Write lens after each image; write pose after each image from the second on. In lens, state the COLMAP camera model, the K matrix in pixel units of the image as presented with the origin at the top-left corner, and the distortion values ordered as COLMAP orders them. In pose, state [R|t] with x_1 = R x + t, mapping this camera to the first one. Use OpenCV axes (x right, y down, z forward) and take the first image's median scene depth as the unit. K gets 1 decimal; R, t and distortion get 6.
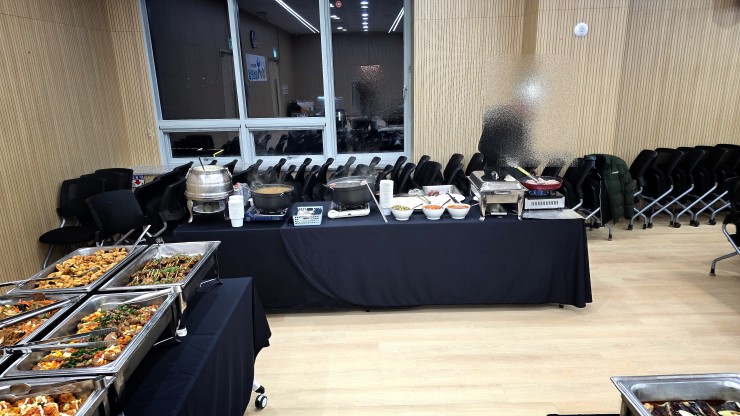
lens RADIAL K [[502.8, 0, 373.6], [0, 502.8, 207.4], [0, 0, 1]] dist [0.092338, -0.072710]
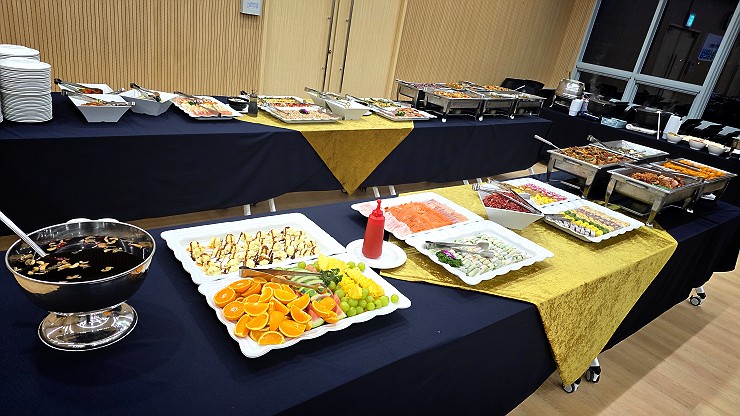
lens RADIAL K [[502.8, 0, 373.6], [0, 502.8, 207.4], [0, 0, 1]] dist [0.092338, -0.072710]
pose [[0.637970, 0.408440, -0.652818, 0.337565], [-0.367750, 0.906427, 0.207726, 0.122364], [0.676576, 0.107551, 0.728477, -0.427155]]
